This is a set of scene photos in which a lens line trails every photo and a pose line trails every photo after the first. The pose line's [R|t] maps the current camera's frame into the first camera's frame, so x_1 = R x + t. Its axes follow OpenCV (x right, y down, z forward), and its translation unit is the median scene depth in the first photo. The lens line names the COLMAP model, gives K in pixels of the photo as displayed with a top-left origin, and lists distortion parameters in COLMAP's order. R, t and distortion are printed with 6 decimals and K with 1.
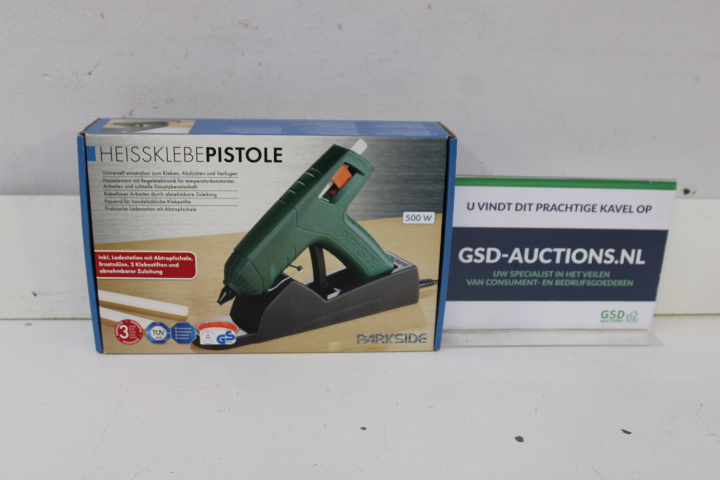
lens RADIAL K [[813.2, 0, 360.0], [0, 813.2, 240.0], [0, 0, 1]] dist [-0.105809, 0.140528]
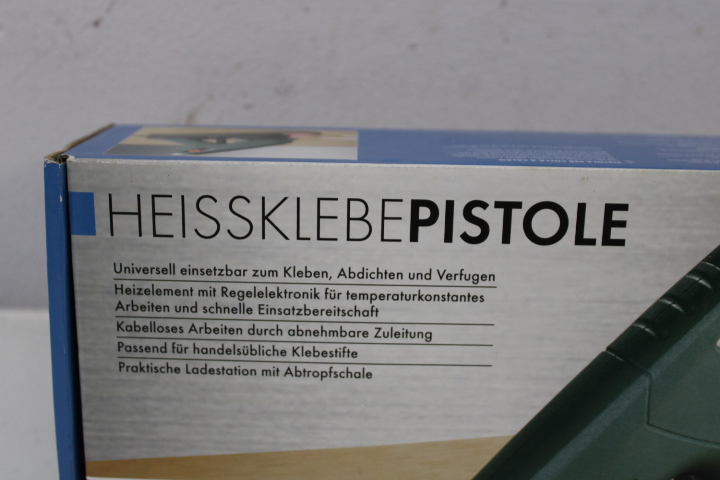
lens RADIAL K [[976.0, 0, 361.7], [0, 976.0, 250.3], [0, 0, 1]] dist [-0.046056, 0.011854]
pose [[0.996586, 0.011856, -0.081700, -0.172970], [-0.017676, 0.997328, -0.070880, -0.061757], [0.080642, 0.072082, 0.994133, 0.572482]]
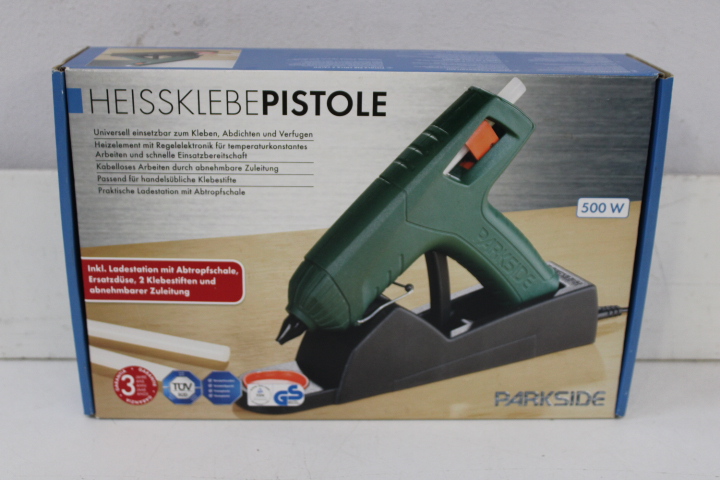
lens RADIAL K [[976.0, 0, 361.7], [0, 976.0, 250.3], [0, 0, 1]] dist [-0.046056, 0.011854]
pose [[0.998852, 0.006629, -0.047446, -0.078015], [-0.005583, 0.999739, 0.022156, -0.010711], [0.047581, -0.021865, 0.998628, 0.261346]]
